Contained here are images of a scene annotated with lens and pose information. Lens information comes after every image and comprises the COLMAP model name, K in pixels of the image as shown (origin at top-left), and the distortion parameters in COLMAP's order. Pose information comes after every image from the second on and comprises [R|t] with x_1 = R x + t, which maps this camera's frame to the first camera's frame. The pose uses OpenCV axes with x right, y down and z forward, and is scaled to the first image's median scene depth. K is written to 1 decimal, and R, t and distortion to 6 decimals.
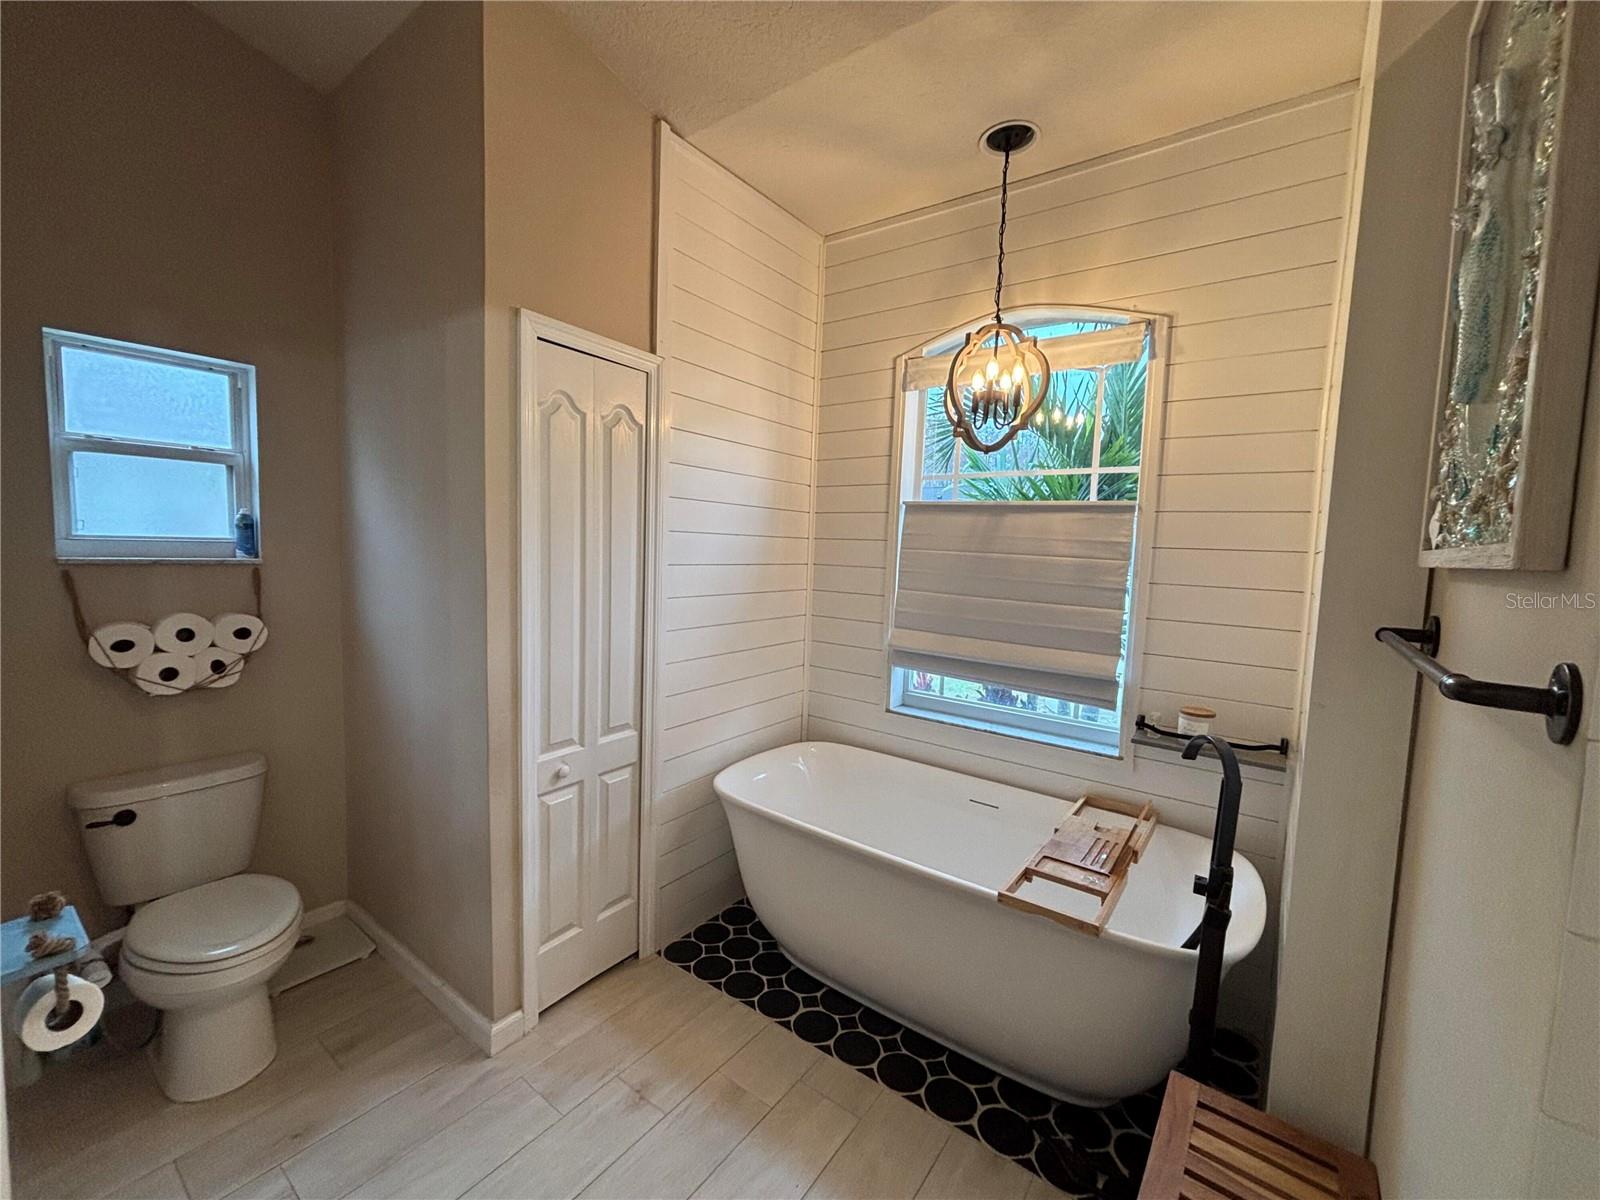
lens RADIAL K [[649.5, 0, 798.8], [0, 649.5, 601.2], [0, 0, 1]] dist [-0.001616, 0.000671]
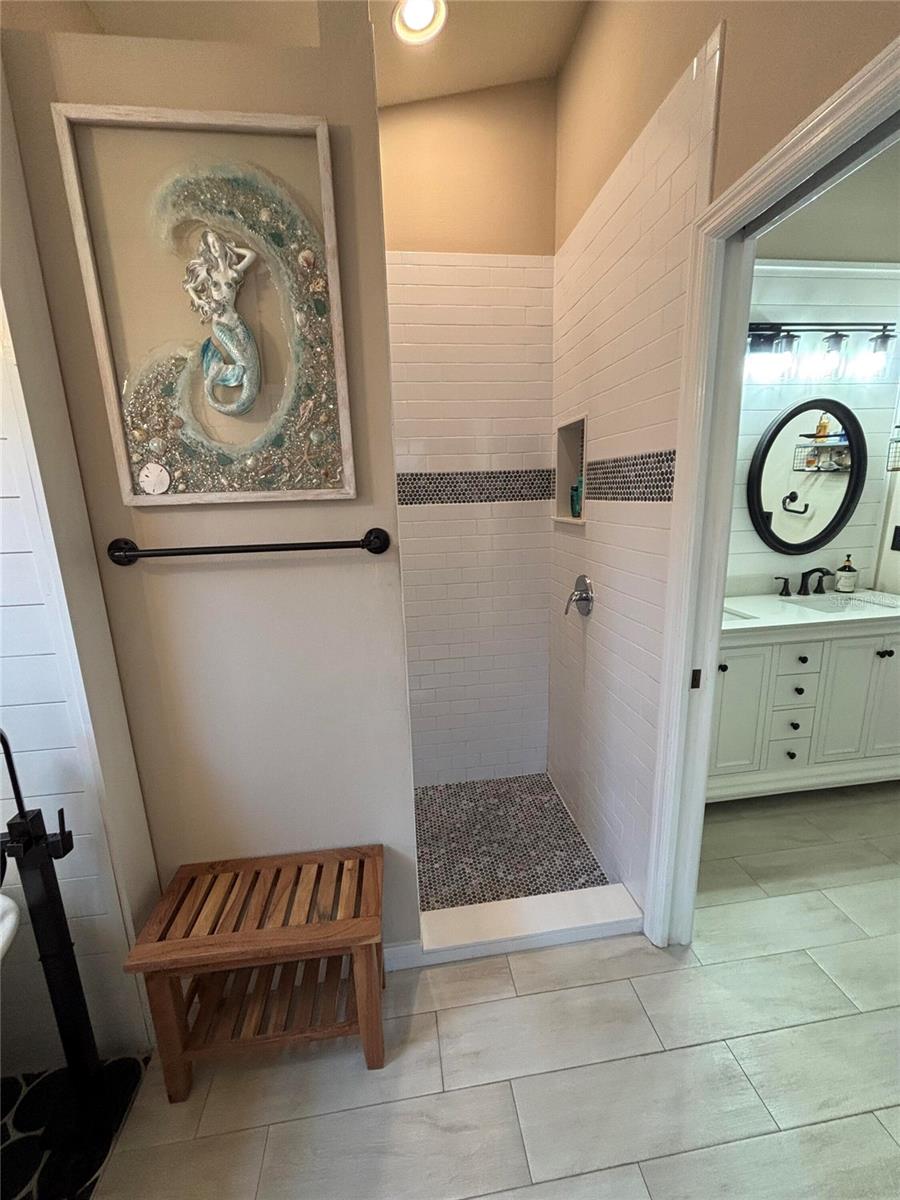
lens RADIAL K [[487.1, 0, 450.9], [0, 487.1, 597.8], [0, 0, 1]] dist [-0.001616, 0.000671]
pose [[-0.695636, -0.166771, 0.698769, -0.201686], [0.068538, 0.952838, 0.295639, -0.066526], [-0.715118, 0.253549, -0.651398, 0.620609]]
